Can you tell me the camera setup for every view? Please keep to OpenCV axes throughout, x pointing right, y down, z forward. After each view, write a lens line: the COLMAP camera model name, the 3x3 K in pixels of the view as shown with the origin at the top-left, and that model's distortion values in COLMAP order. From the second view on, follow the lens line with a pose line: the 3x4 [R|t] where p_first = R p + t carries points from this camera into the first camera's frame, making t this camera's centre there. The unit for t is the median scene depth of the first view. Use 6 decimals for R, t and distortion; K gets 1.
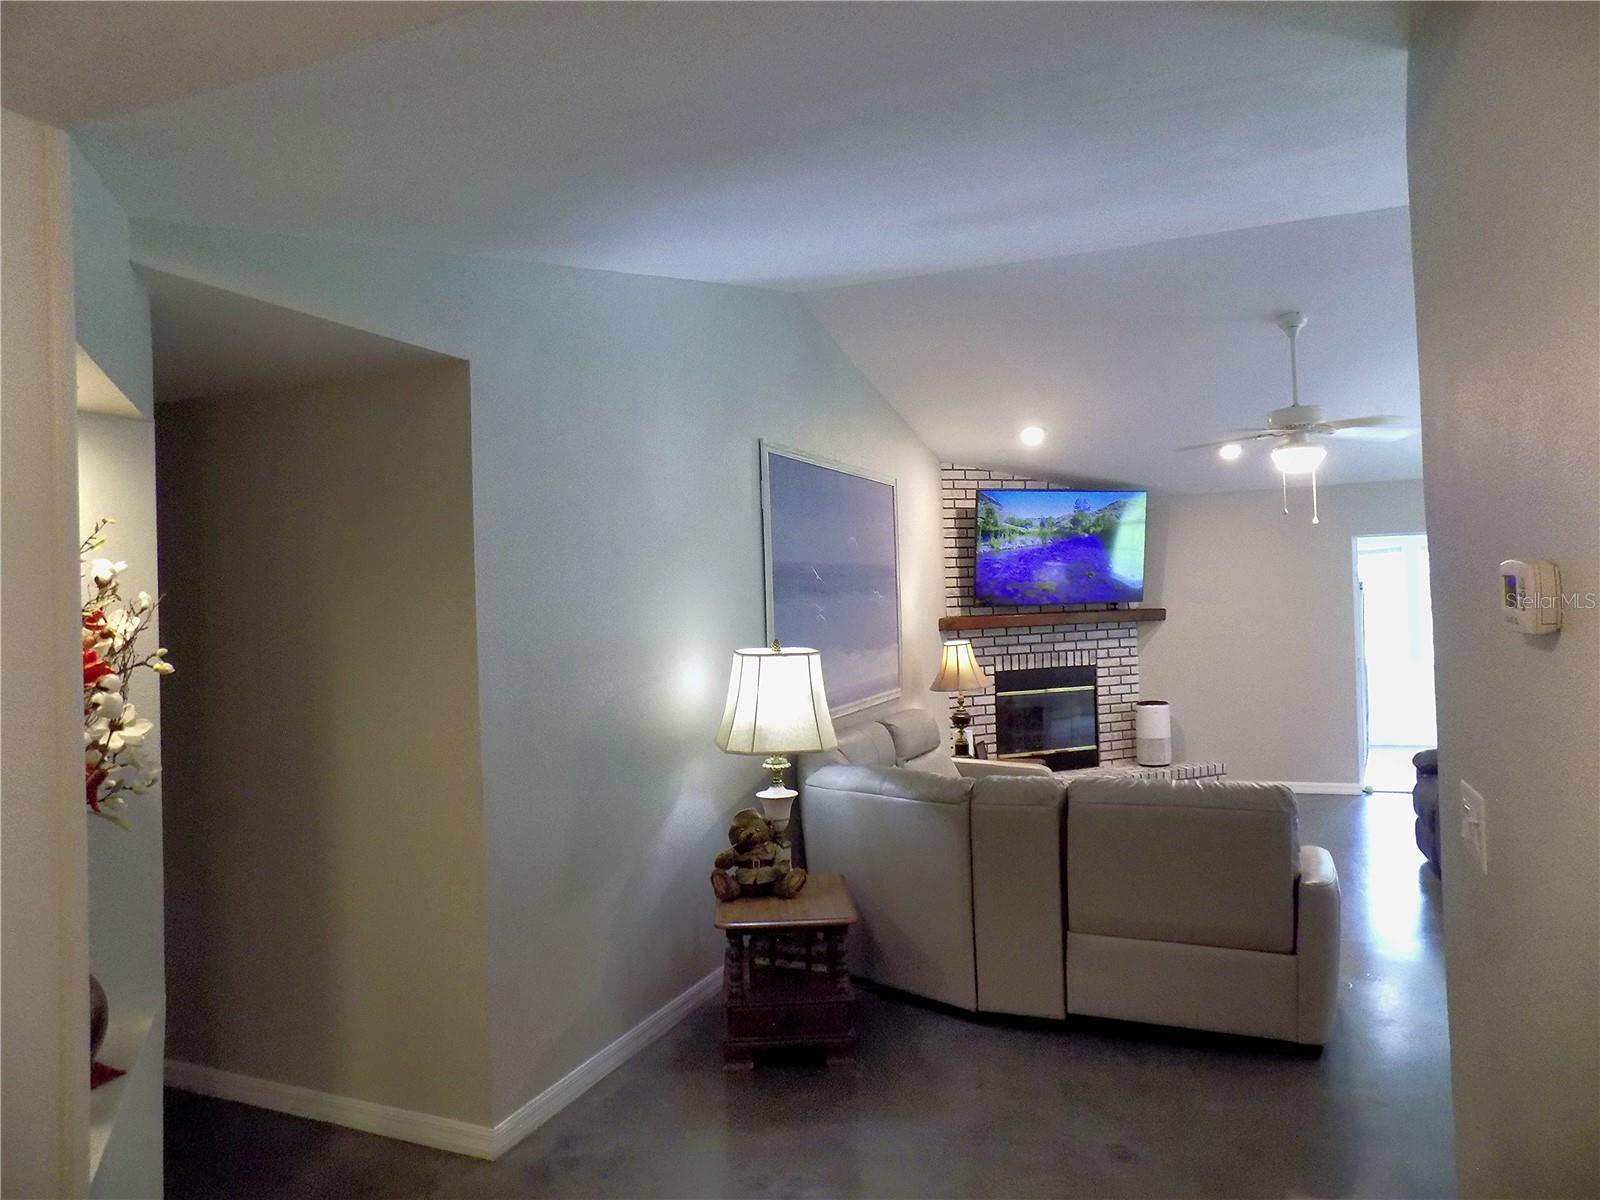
lens RADIAL K [[1079.2, 0, 804.2], [0, 1079.2, 602.3], [0, 0, 1]] dist [-0.057260, 0.049165]
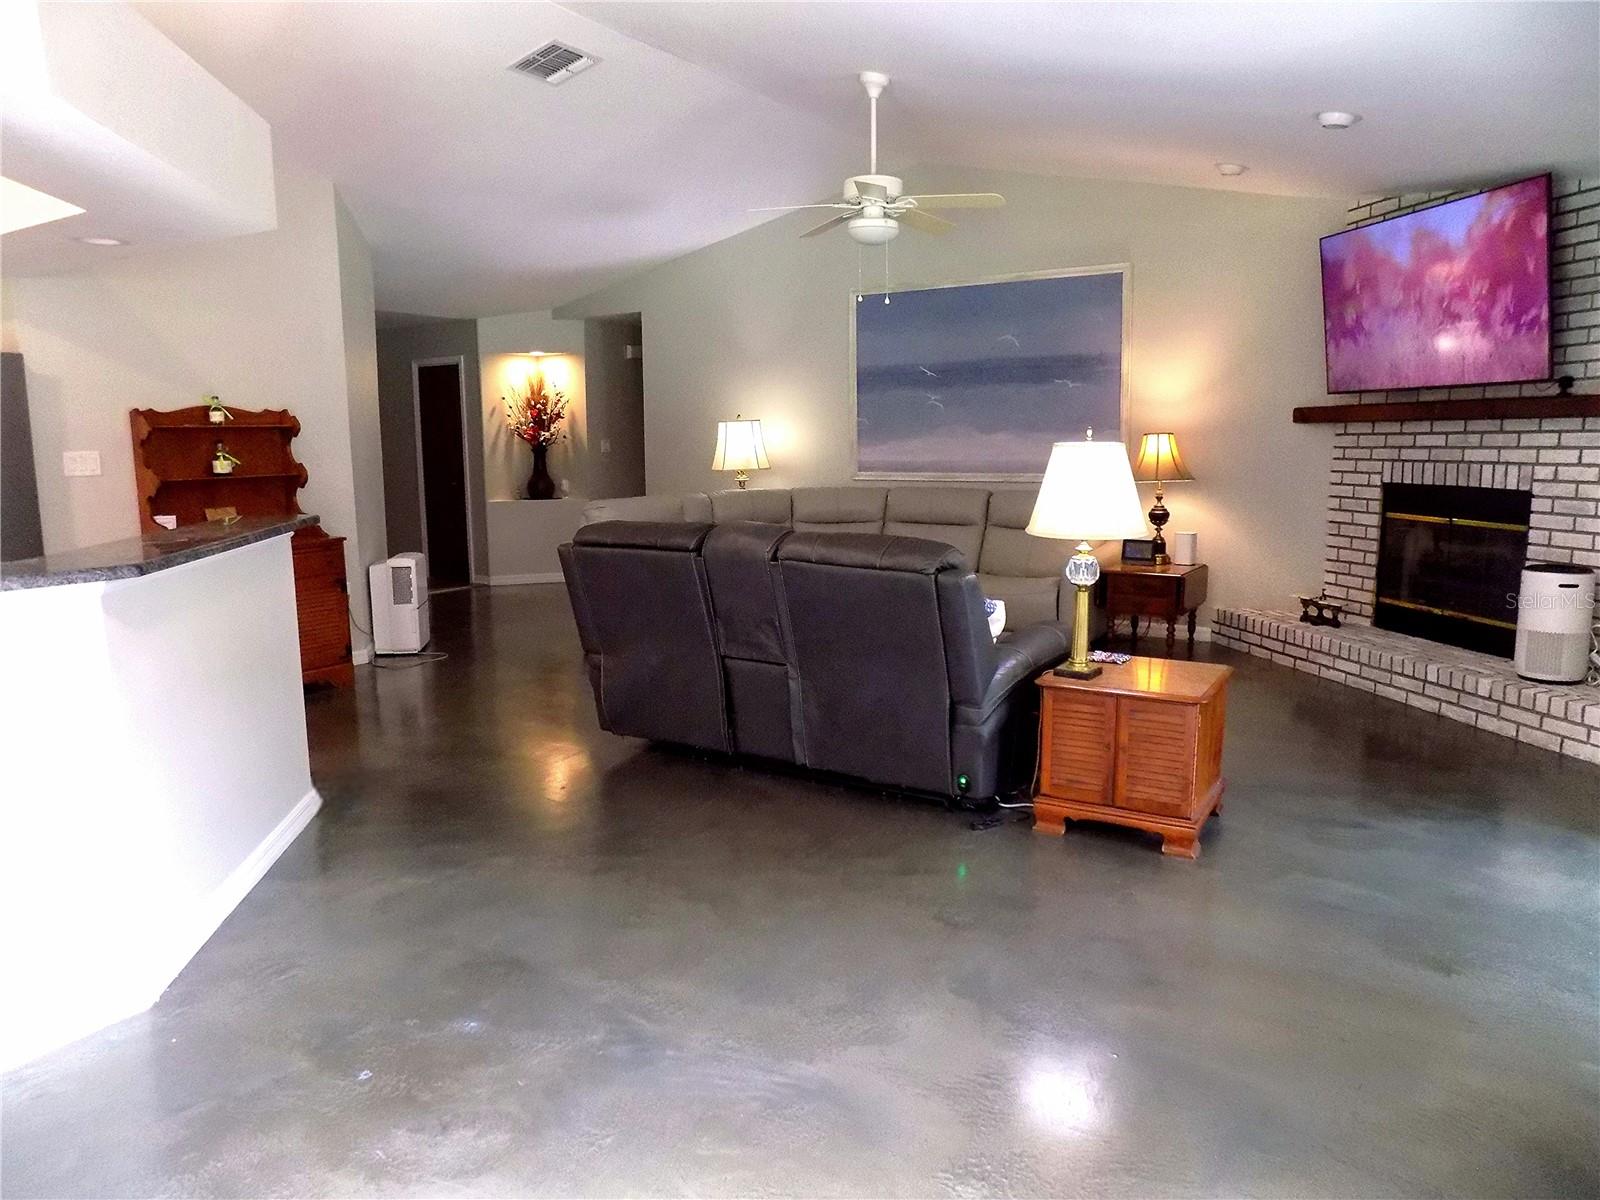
lens RADIAL K [[1079.2, 0, 805.2], [0, 1079.2, 589.8], [0, 0, 1]] dist [-0.057260, 0.049165]
pose [[-0.175541, 0.176439, -0.968532, 0.923372], [0.016638, 0.984200, 0.176278, 0.002146], [0.984332, 0.014830, -0.175703, 0.716885]]
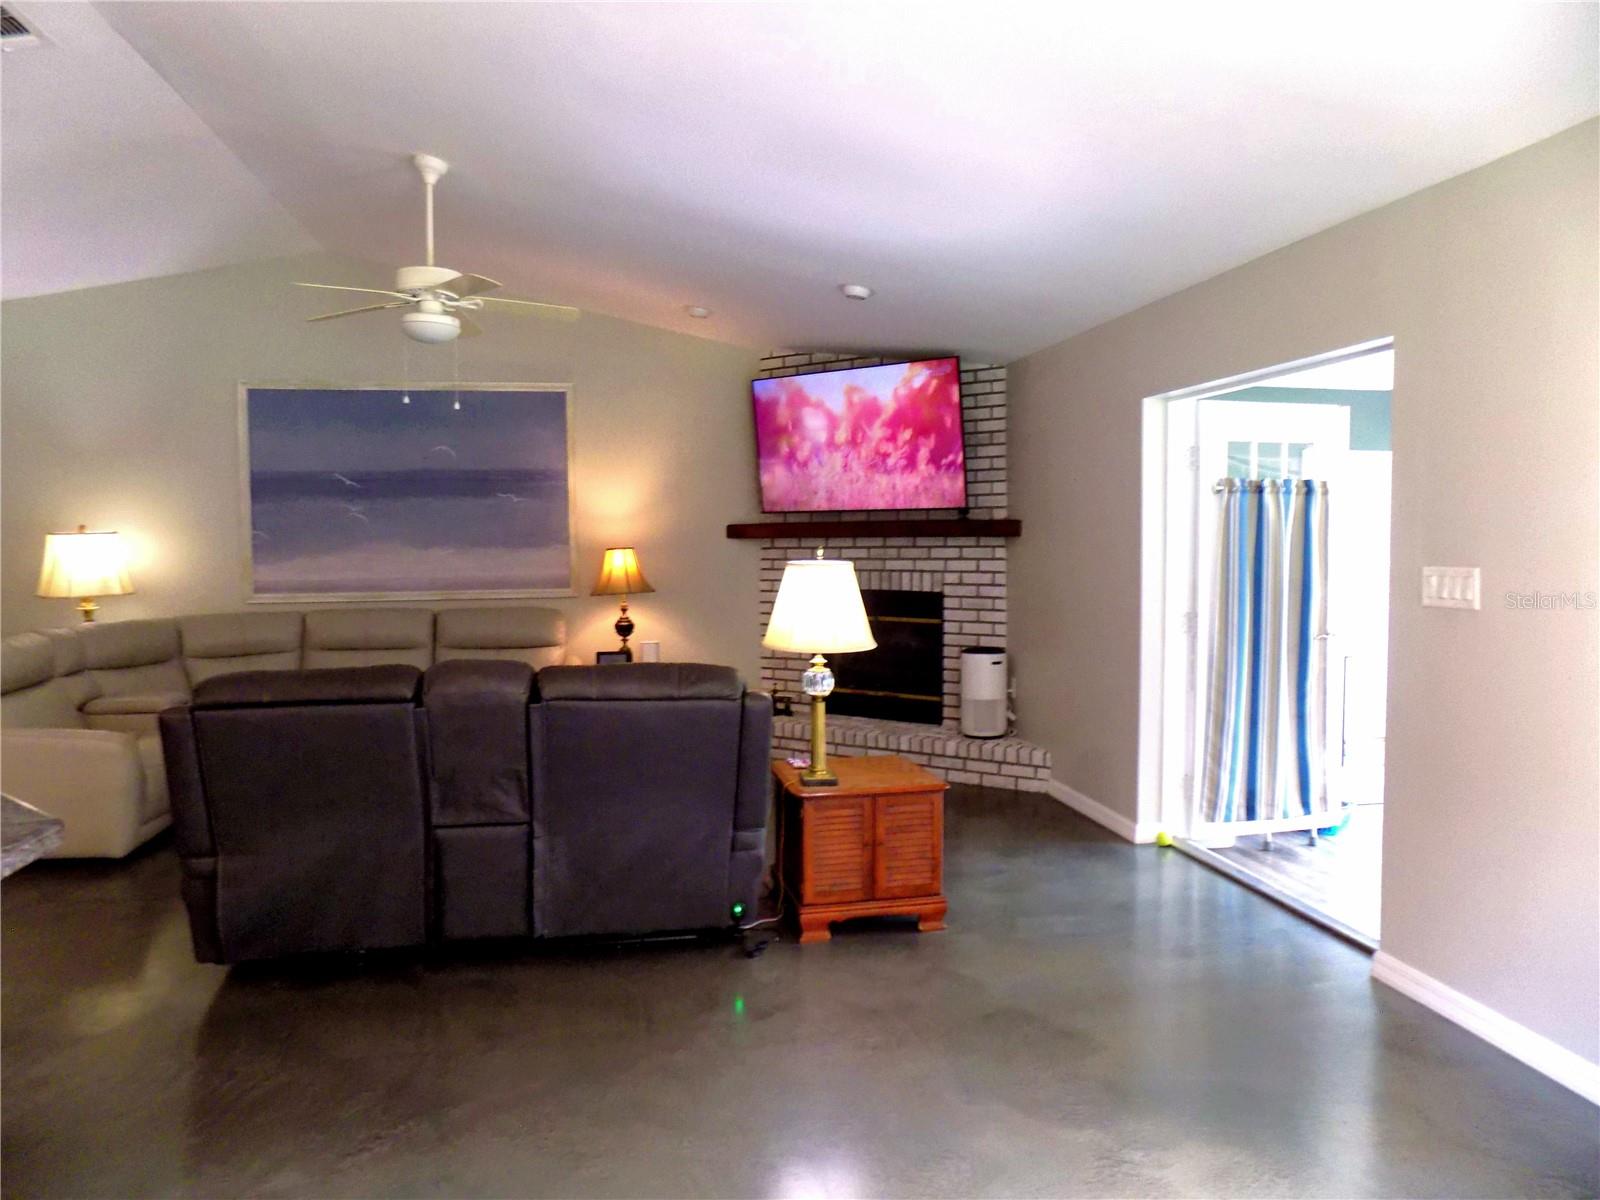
lens RADIAL K [[1079.2, 0, 803.7], [0, 1079.2, 593.2], [0, 0, 1]] dist [-0.057260, 0.049165]
pose [[0.549291, 0.074768, -0.832279, 0.860490], [-0.012547, 0.996615, 0.081250, -0.002026], [0.835537, -0.034187, 0.548370, 0.503124]]
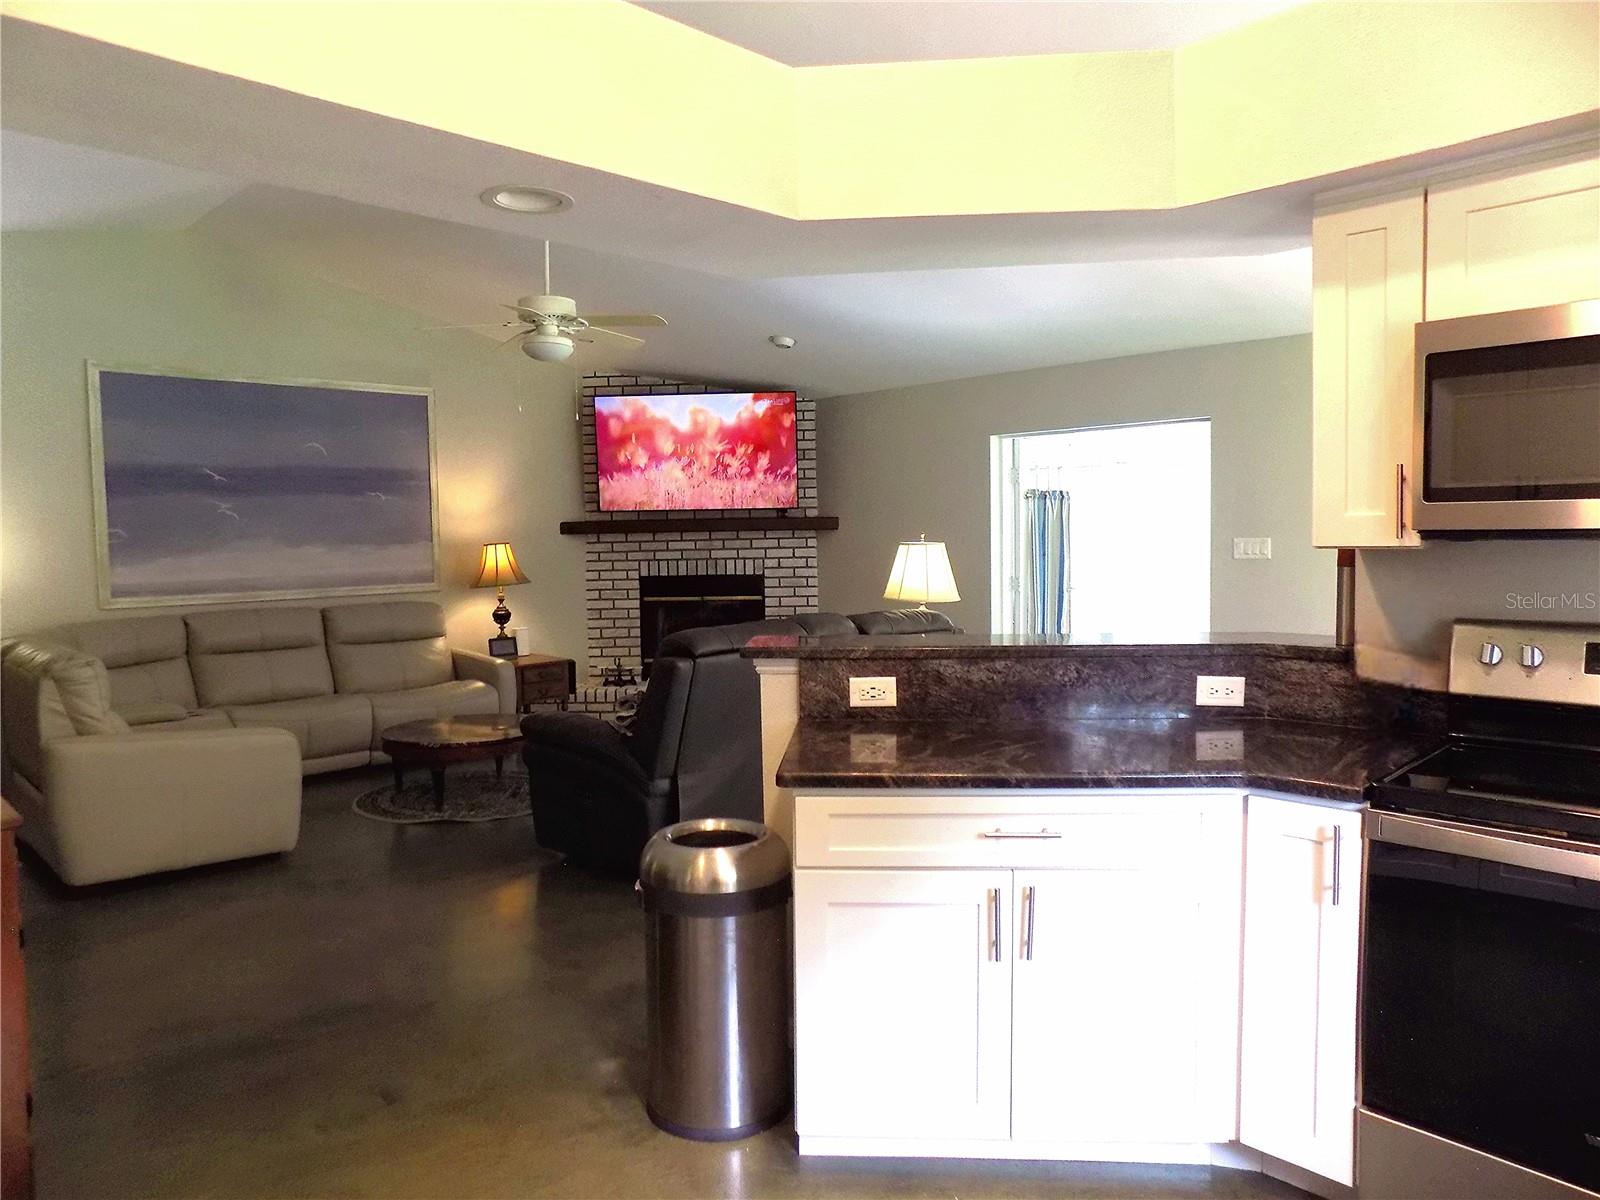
lens RADIAL K [[1079.2, 0, 798.8], [0, 1079.2, 599.3], [0, 0, 1]] dist [-0.057260, 0.049165]
pose [[0.923663, 0.042616, -0.380830, 0.677063], [-0.015702, 0.997171, 0.073502, 0.008687], [0.382885, -0.061911, 0.921719, 0.117702]]
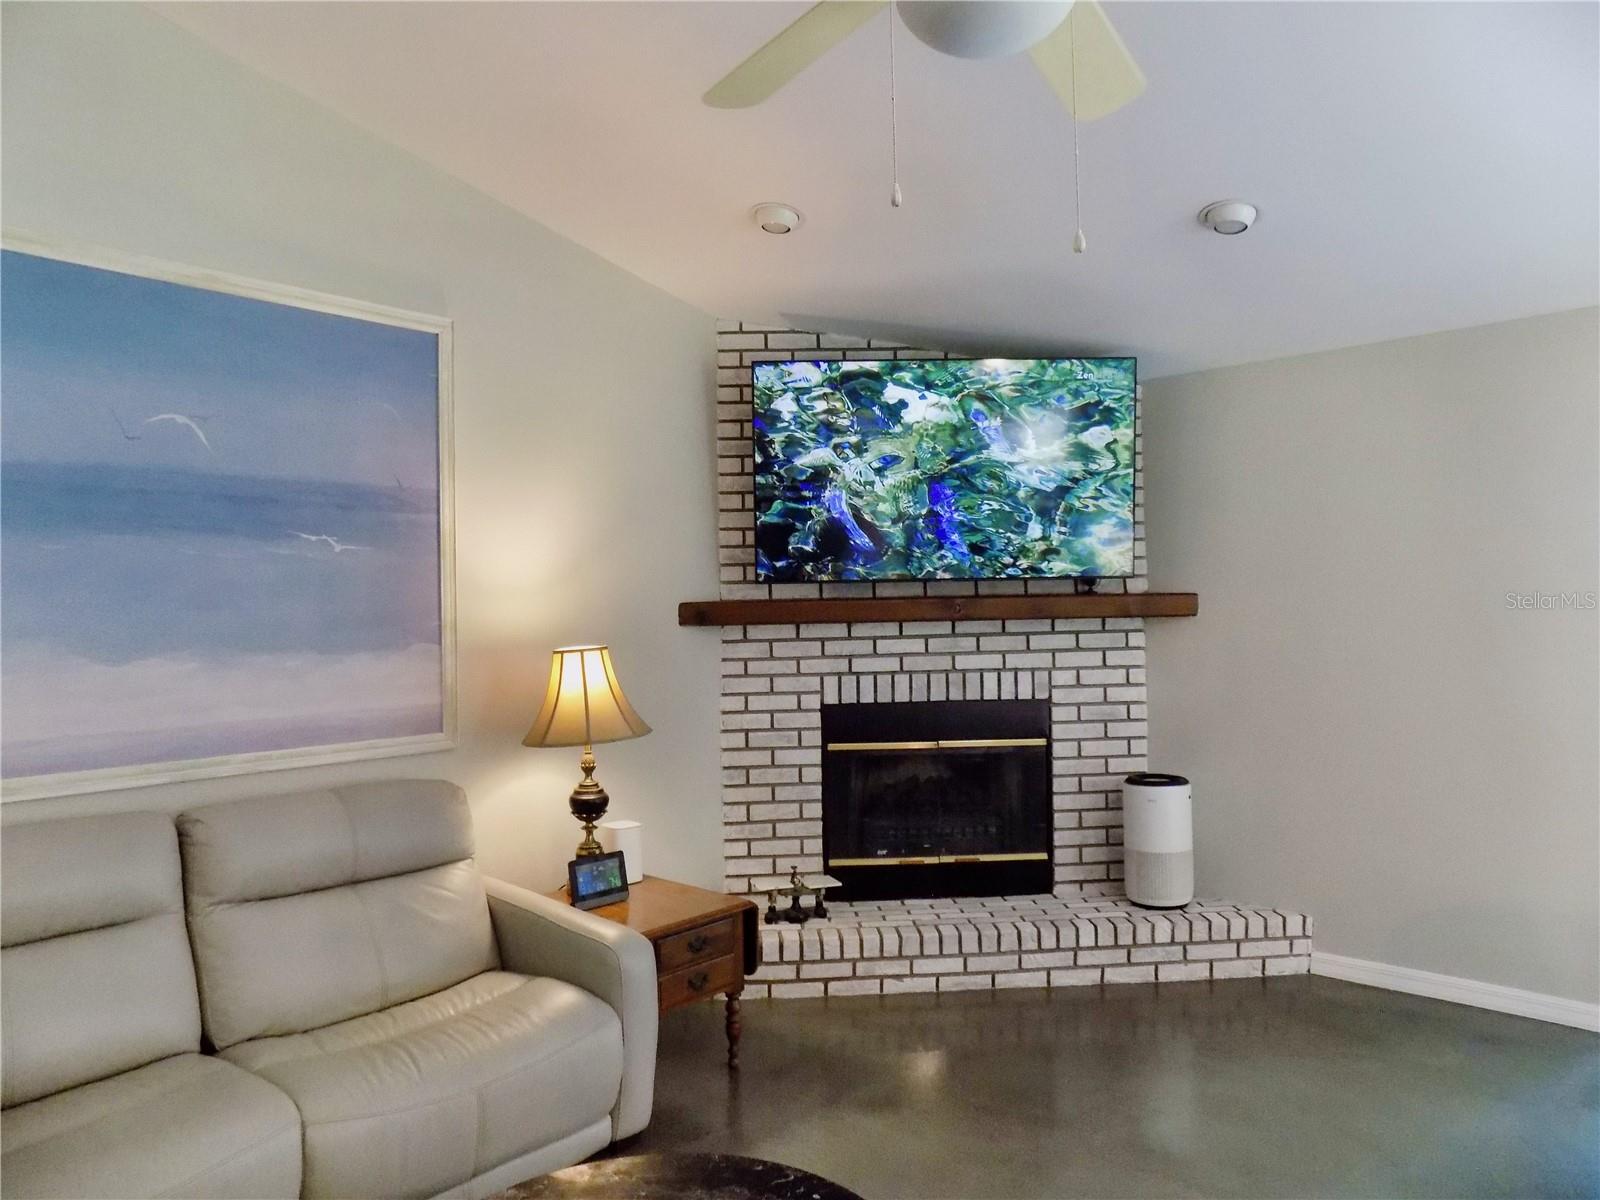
lens RADIAL K [[1079.2, 0, 805.0], [0, 1079.2, 596.5], [0, 0, 1]] dist [-0.057260, 0.049165]
pose [[0.947010, 0.013676, -0.320912, 0.328951], [-0.015499, 0.999875, -0.003127, 0.011844], [0.320829, 0.007935, 0.947104, 0.469619]]
